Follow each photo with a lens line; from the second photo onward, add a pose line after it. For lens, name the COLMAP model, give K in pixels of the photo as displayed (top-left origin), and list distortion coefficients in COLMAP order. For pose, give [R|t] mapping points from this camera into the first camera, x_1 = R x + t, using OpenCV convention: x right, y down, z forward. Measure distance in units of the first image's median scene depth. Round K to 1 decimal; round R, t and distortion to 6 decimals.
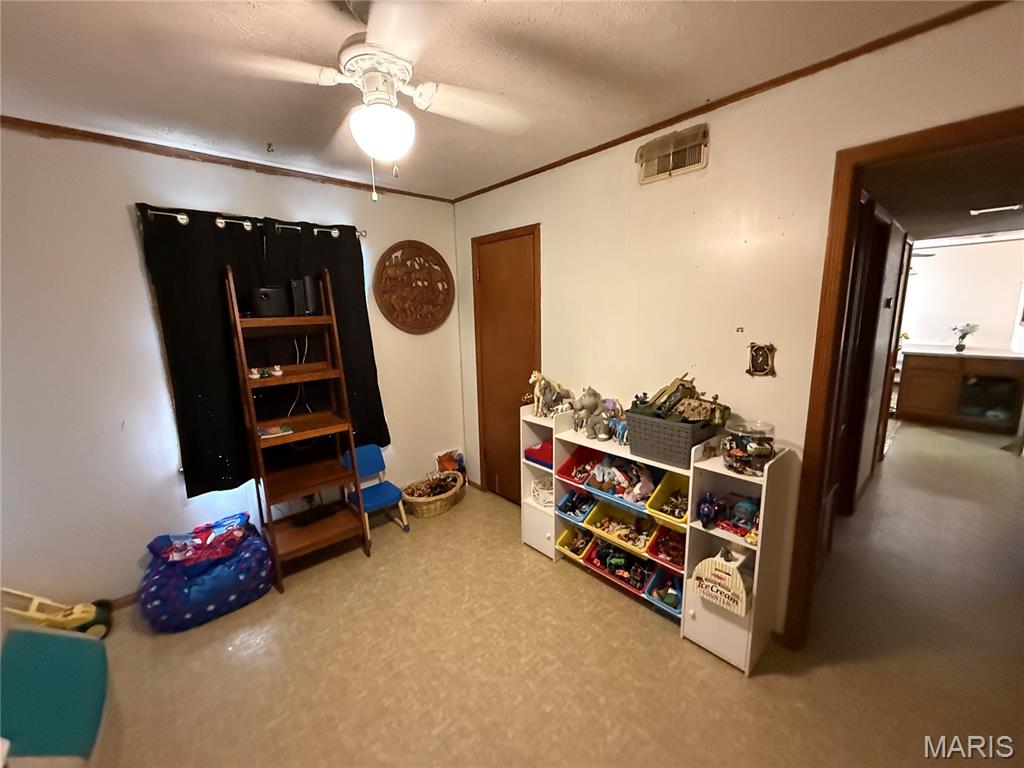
lens RADIAL K [[407.4, 0, 511.4], [0, 407.4, 384.0], [0, 0, 1]] dist [0.002647, -0.000309]
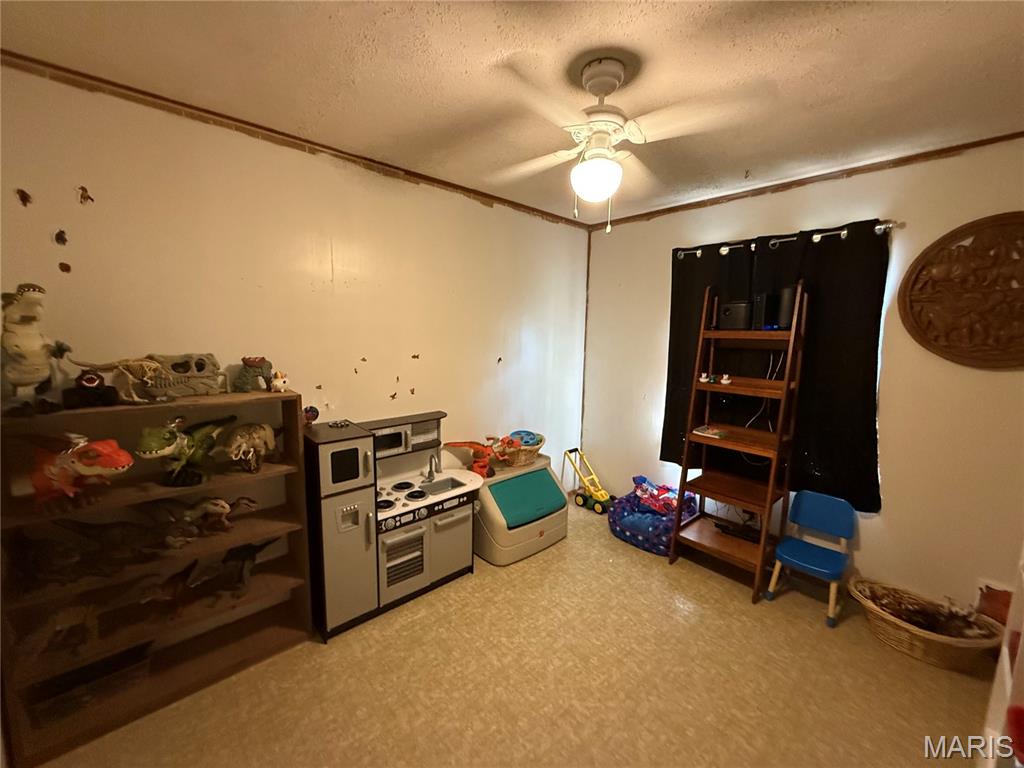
lens RADIAL K [[407.4, 0, 510.6], [0, 407.4, 384.2], [0, 0, 1]] dist [0.002647, -0.000309]
pose [[0.002249, 0.162985, -0.986626, 0.495043], [-0.196257, 0.967513, 0.159380, -0.080973], [0.980550, 0.193274, 0.034163, 0.404847]]
